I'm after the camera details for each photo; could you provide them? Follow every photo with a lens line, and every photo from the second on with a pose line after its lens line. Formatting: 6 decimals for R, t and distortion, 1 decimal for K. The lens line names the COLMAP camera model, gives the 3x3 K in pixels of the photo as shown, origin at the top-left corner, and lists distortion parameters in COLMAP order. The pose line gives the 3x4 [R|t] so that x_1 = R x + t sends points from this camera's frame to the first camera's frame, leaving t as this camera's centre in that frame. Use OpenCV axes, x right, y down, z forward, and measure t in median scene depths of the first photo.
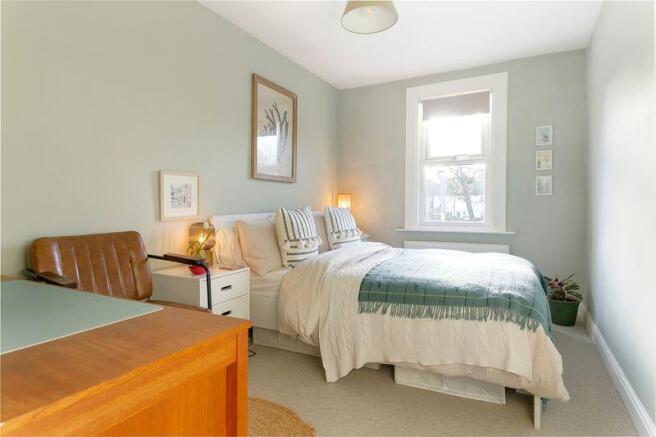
lens RADIAL K [[386.4, 0, 327.5], [0, 386.4, 216.0], [0, 0, 1]] dist [0.031039, -0.005618]
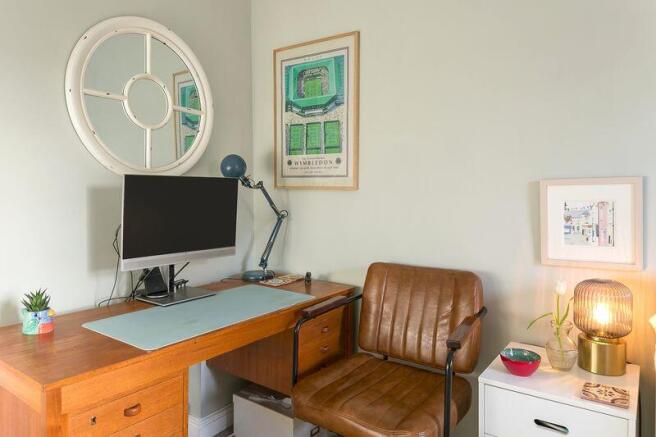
lens RADIAL K [[440.2, 0, 327.3], [0, 440.2, 217.6], [0, 0, 1]] dist [-0.000419, -0.000213]
pose [[-0.148083, 0.051661, -0.987625, 0.274269], [-0.028487, 0.997998, 0.056474, -0.084245], [0.988565, 0.036497, -0.146314, 0.747710]]
